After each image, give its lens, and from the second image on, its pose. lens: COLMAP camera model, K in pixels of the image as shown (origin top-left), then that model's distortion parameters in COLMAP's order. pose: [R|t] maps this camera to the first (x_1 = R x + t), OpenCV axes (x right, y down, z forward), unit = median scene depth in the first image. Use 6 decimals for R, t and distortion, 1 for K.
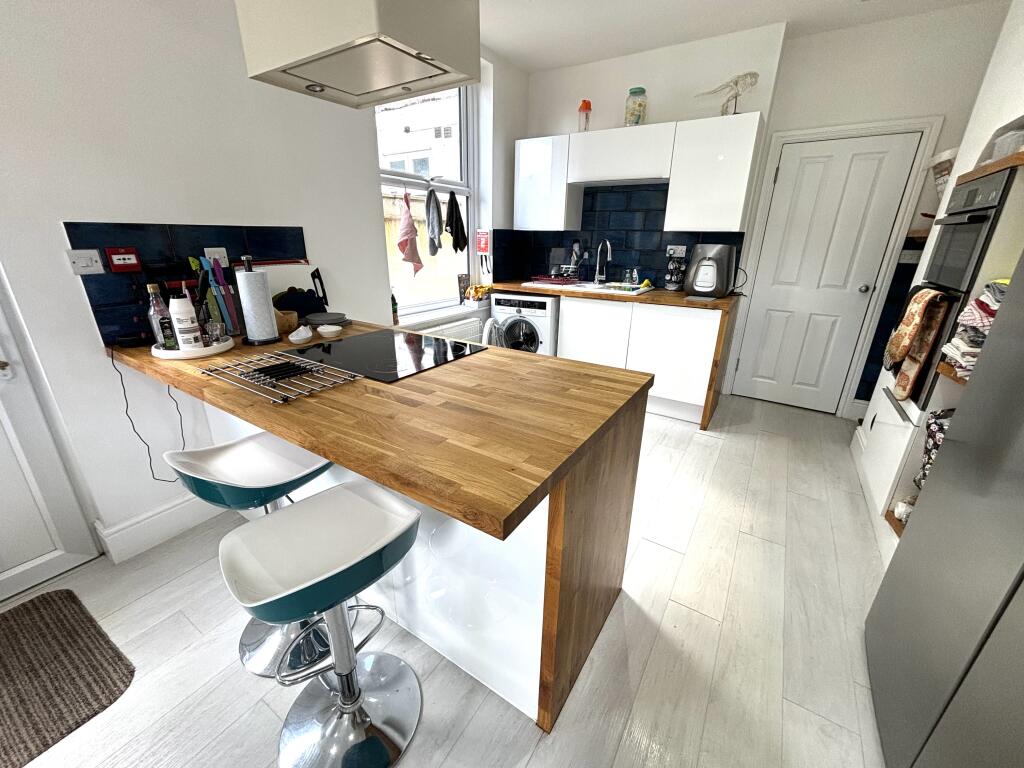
lens RADIAL K [[413.5, 0, 512.6], [0, 413.5, 384.7], [0, 0, 1]] dist [0.000131, -0.000020]
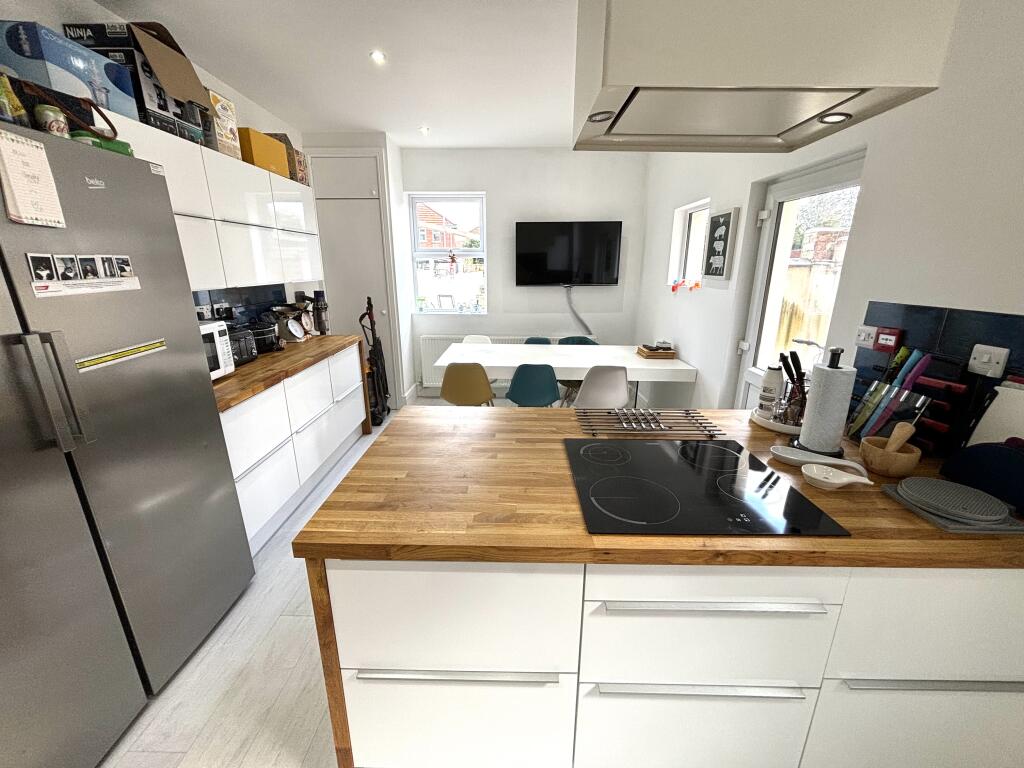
lens RADIAL K [[413.5, 0, 511.6], [0, 413.5, 385.0], [0, 0, 1]] dist [0.000131, -0.000020]
pose [[-0.847223, 0.129227, -0.515280, 0.318552], [-0.196601, 0.824824, 0.530108, -0.577889], [0.493519, 0.550424, -0.673403, 1.330038]]
